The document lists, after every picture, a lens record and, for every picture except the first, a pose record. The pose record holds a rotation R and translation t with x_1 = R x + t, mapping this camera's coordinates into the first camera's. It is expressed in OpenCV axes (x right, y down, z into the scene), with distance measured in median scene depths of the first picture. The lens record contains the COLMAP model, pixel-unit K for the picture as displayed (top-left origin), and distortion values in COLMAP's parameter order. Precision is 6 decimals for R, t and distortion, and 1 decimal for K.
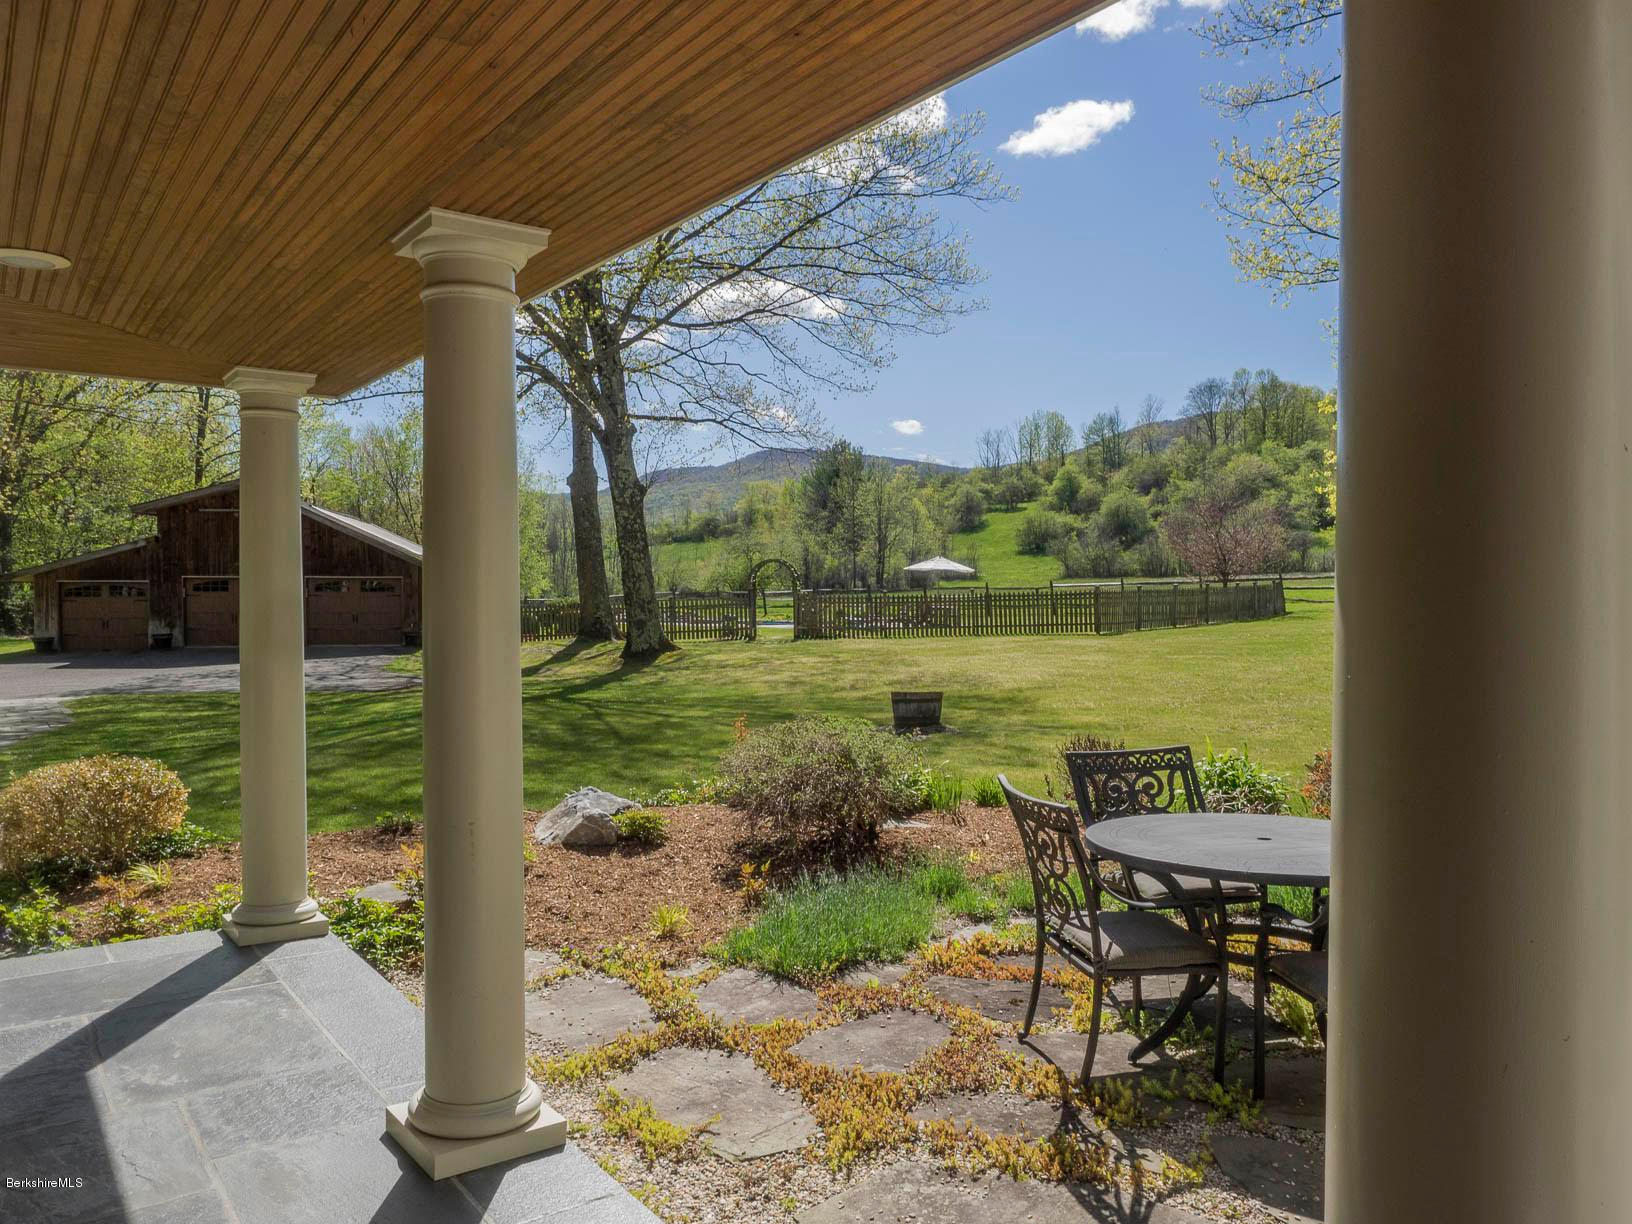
lens RADIAL K [[1175.0, 0, 816.0], [0, 1175.0, 612.0], [0, 0, 1]] dist [0.000970, 0.000031]
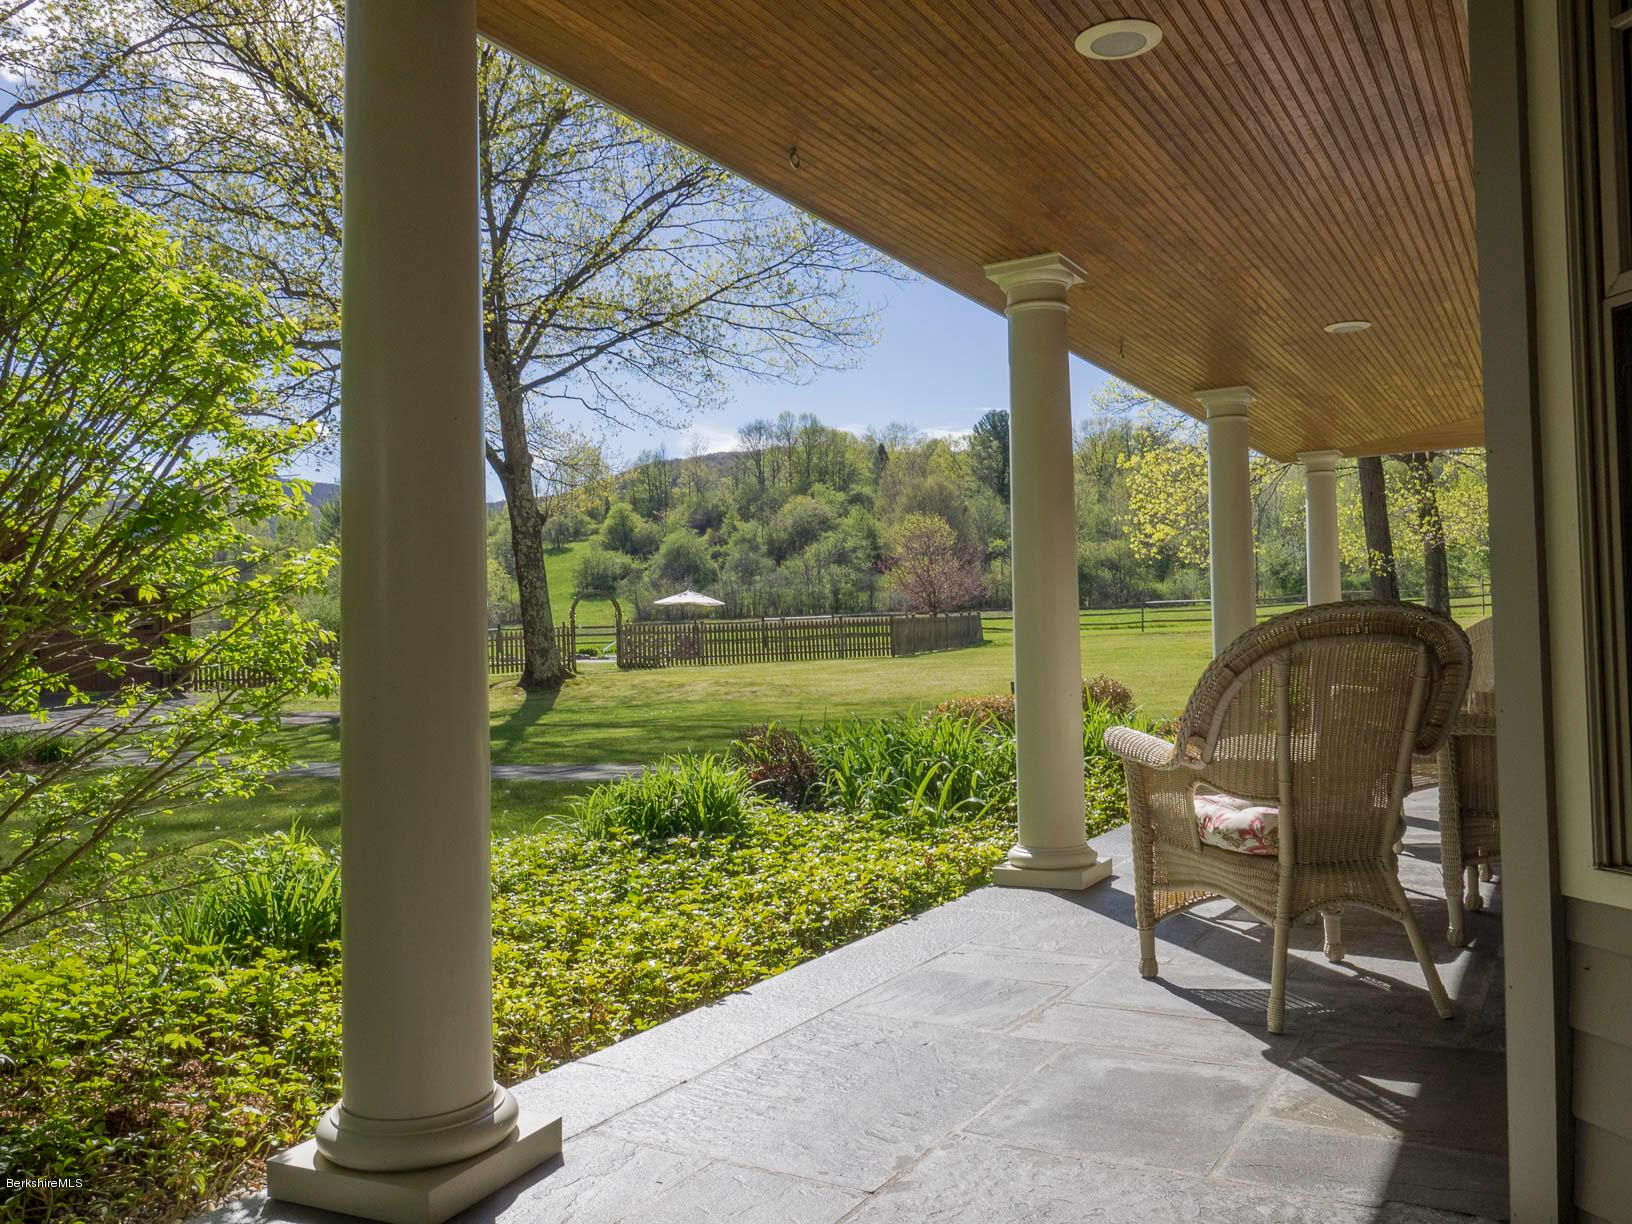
lens RADIAL K [[1265.5, 0, 816.0], [0, 1265.5, 612.0], [0, 0, 1]] dist [-0.006189, -0.000705]
pose [[0.928854, -0.007972, 0.370361, -0.021876], [0.021836, 0.999208, -0.033255, 0.001070], [-0.369803, 0.038977, 0.928292, -0.008125]]
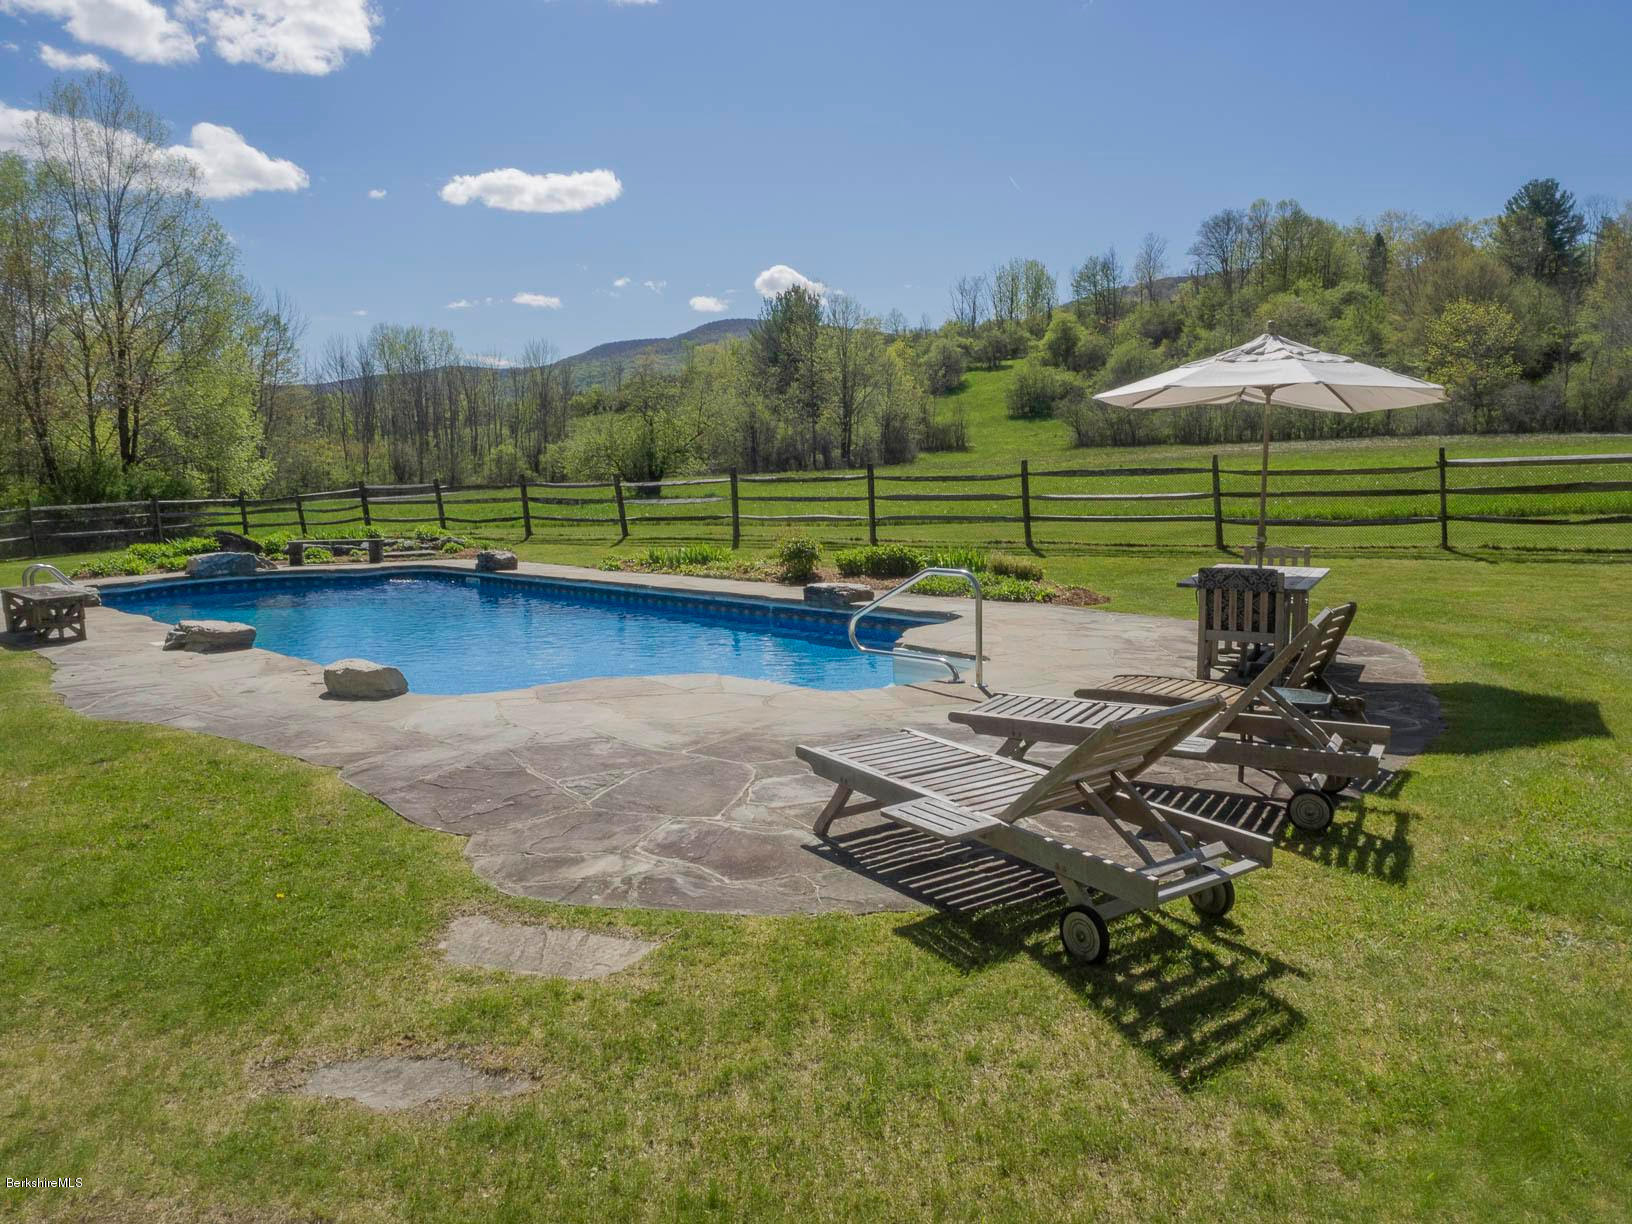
lens RADIAL K [[1265.5, 0, 816.0], [0, 1265.5, 612.0], [0, 0, 1]] dist [-0.006189, -0.000705]
pose [[0.999293, -0.017273, 0.033390, 0.002298], [0.013935, 0.995116, 0.097726, -0.002383], [-0.034915, -0.097192, 0.994653, 0.089033]]
